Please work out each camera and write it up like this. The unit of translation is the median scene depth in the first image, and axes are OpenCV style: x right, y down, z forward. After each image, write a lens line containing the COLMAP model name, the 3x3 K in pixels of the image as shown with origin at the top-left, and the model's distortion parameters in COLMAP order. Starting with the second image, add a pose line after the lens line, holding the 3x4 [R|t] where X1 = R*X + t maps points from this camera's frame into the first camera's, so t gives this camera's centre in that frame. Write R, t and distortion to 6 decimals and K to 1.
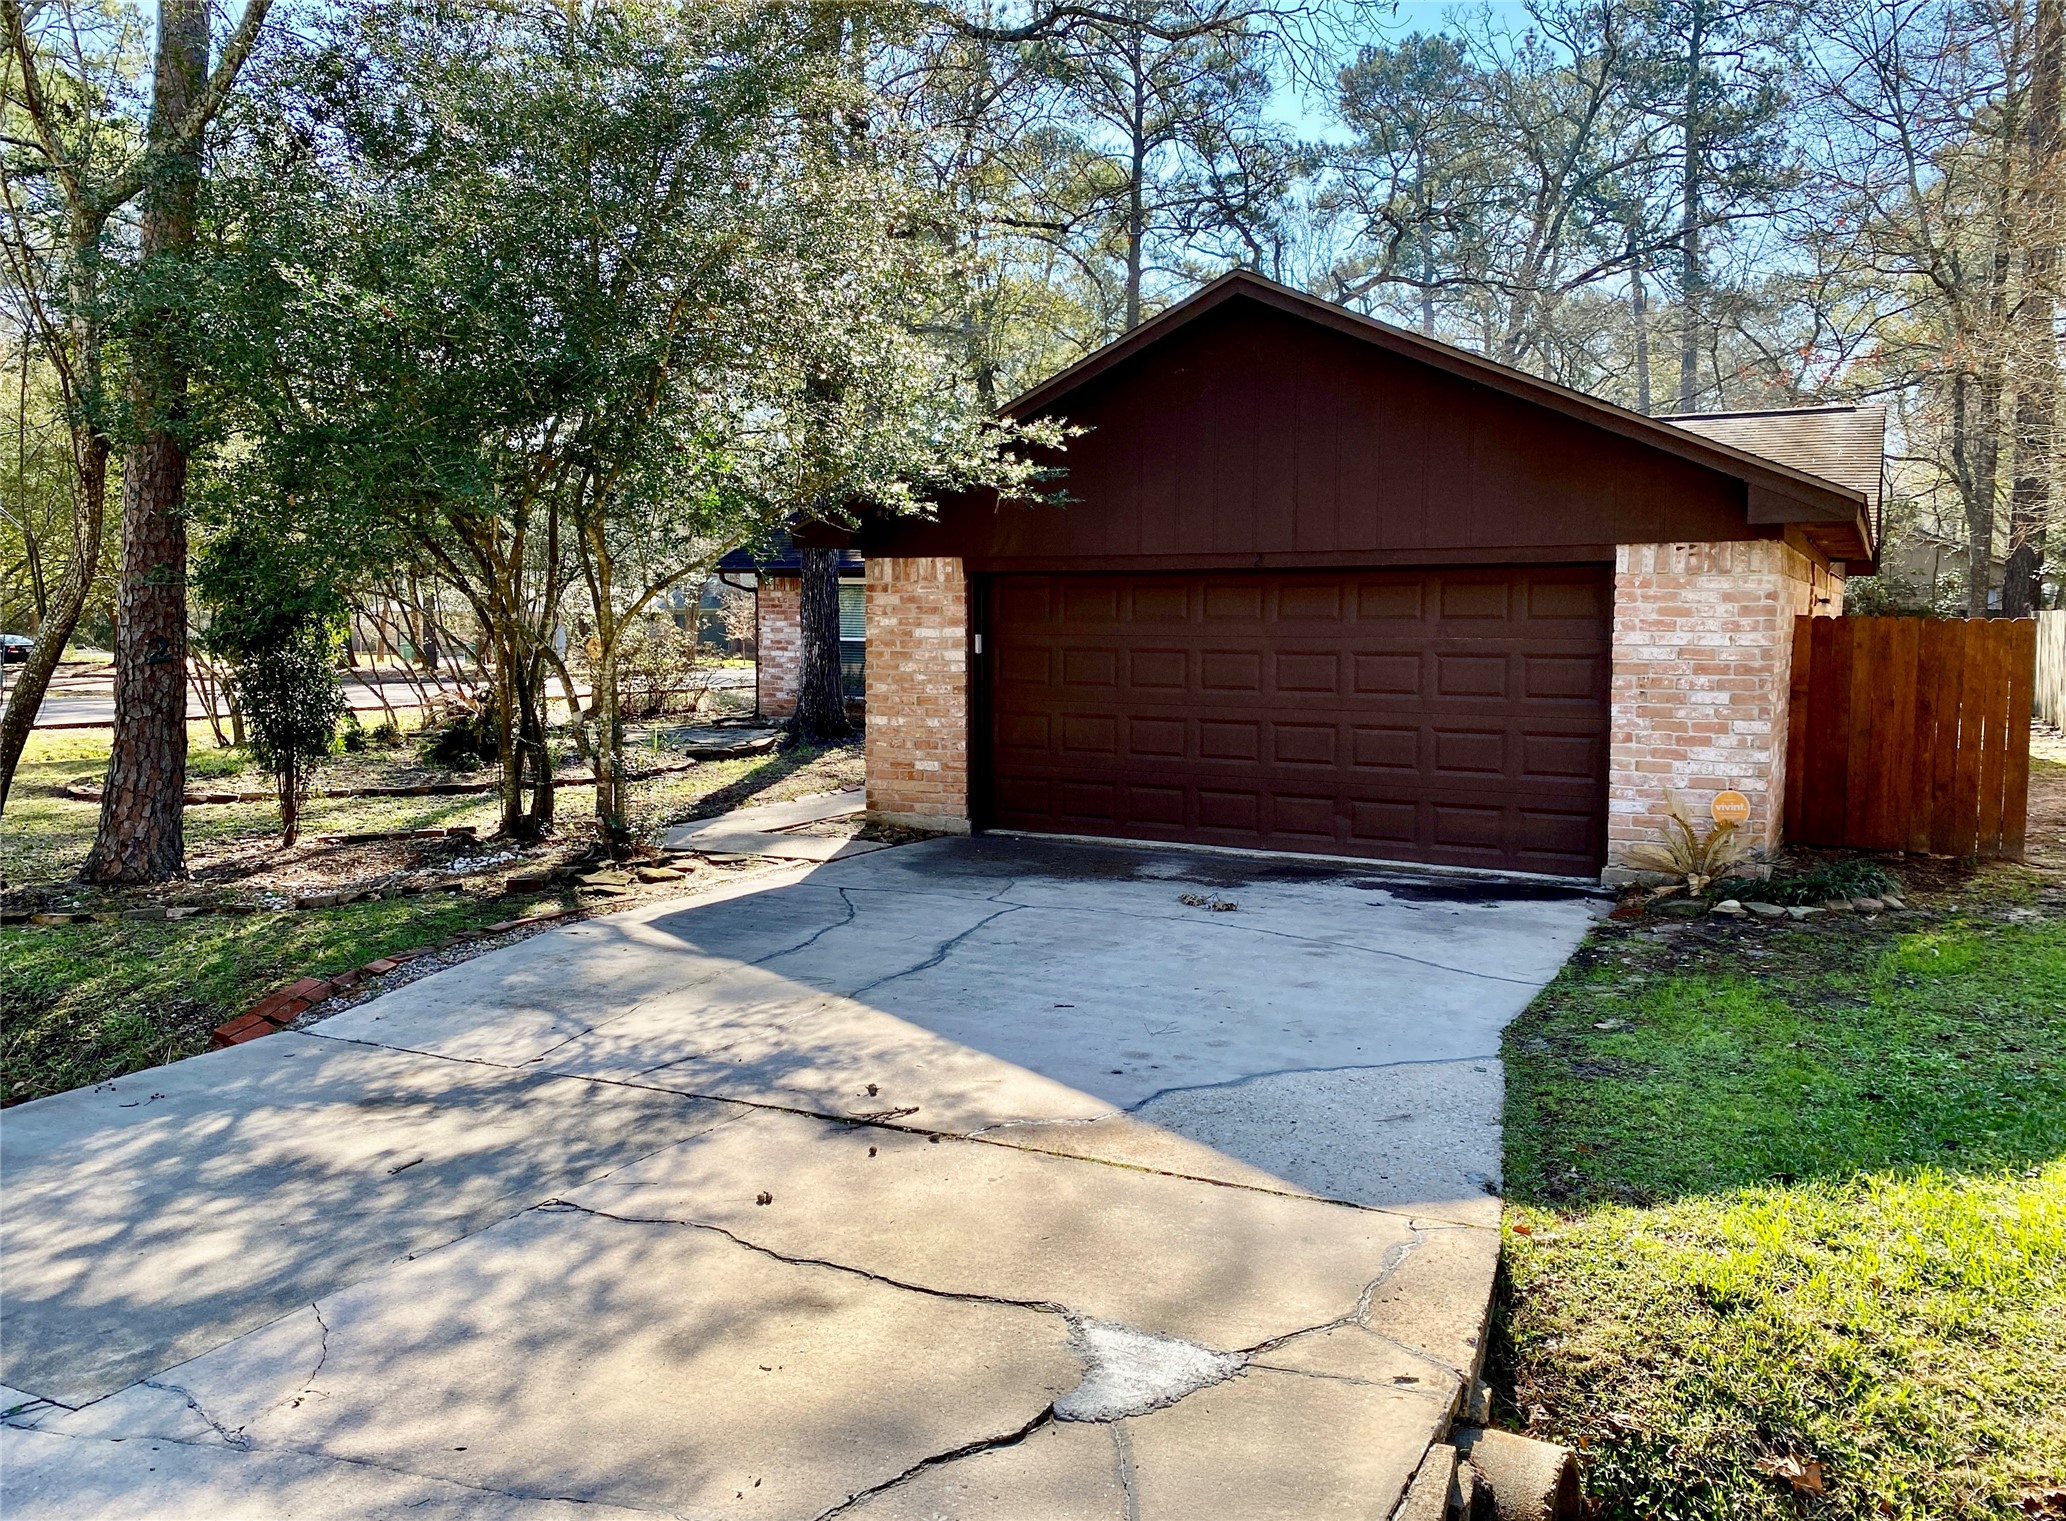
lens RADIAL K [[1627.1, 0, 1034.5], [0, 1627.1, 754.7], [0, 0, 1]] dist [0.007690, -0.003527]
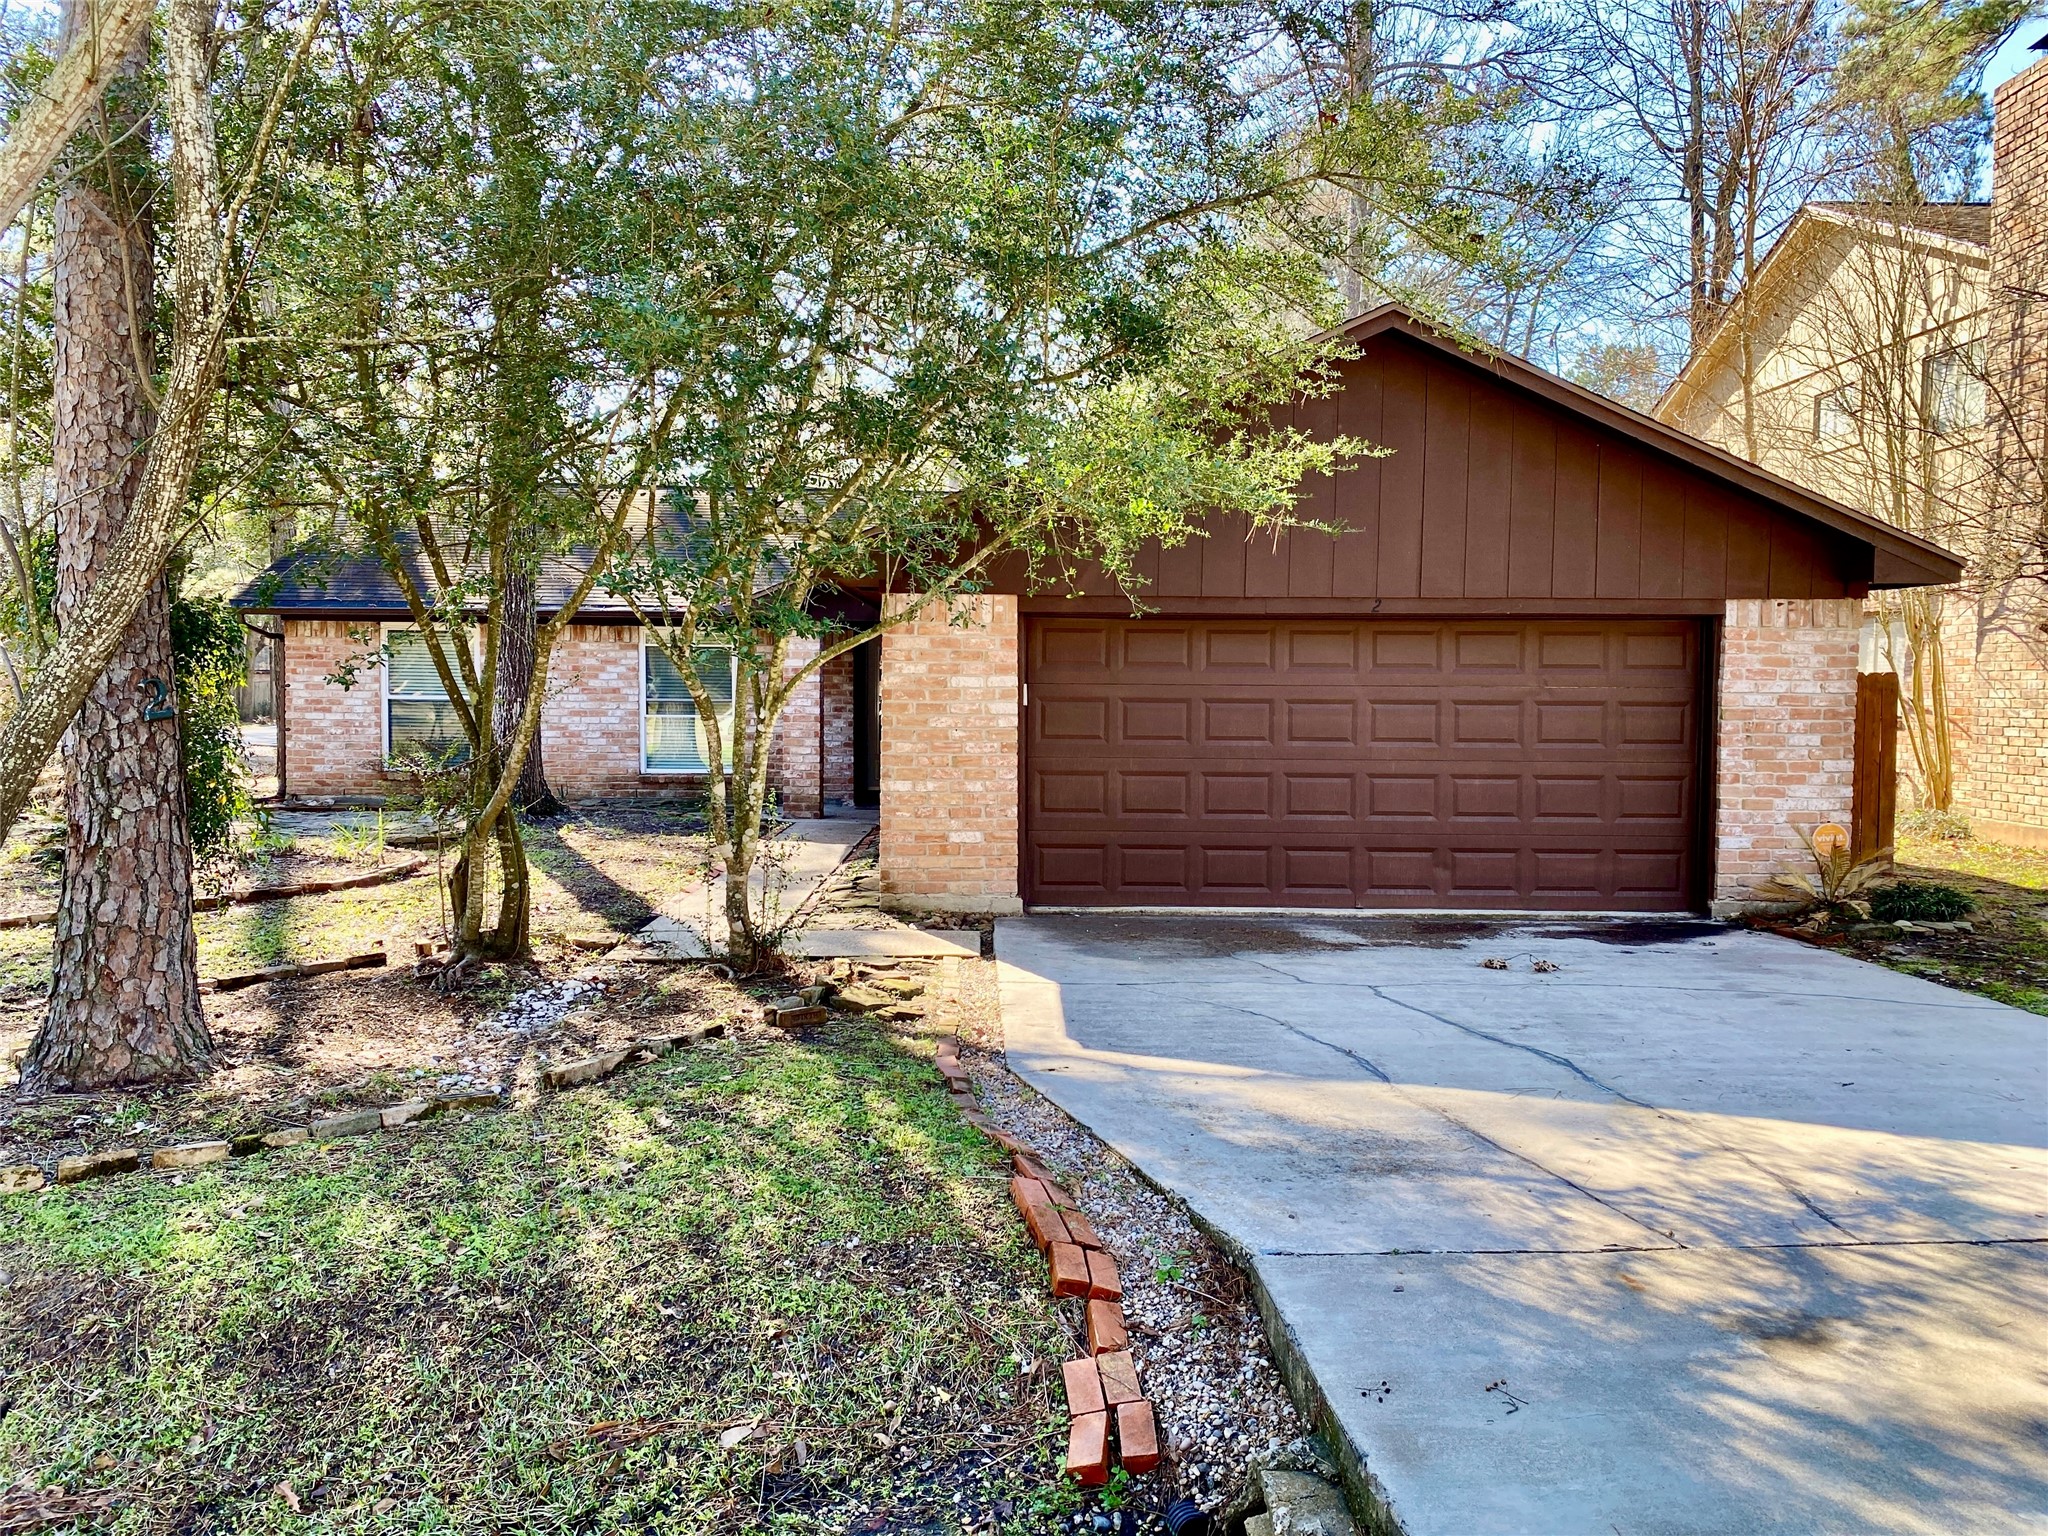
lens RADIAL K [[1613.0, 0, 1023.9], [0, 1613.0, 775.0], [0, 0, 1]] dist [0.007690, -0.003527]
pose [[0.864376, -0.024745, 0.502237, -0.569064], [0.038492, 0.999114, -0.017020, -0.012673], [-0.501371, 0.034044, 0.864562, 0.310452]]
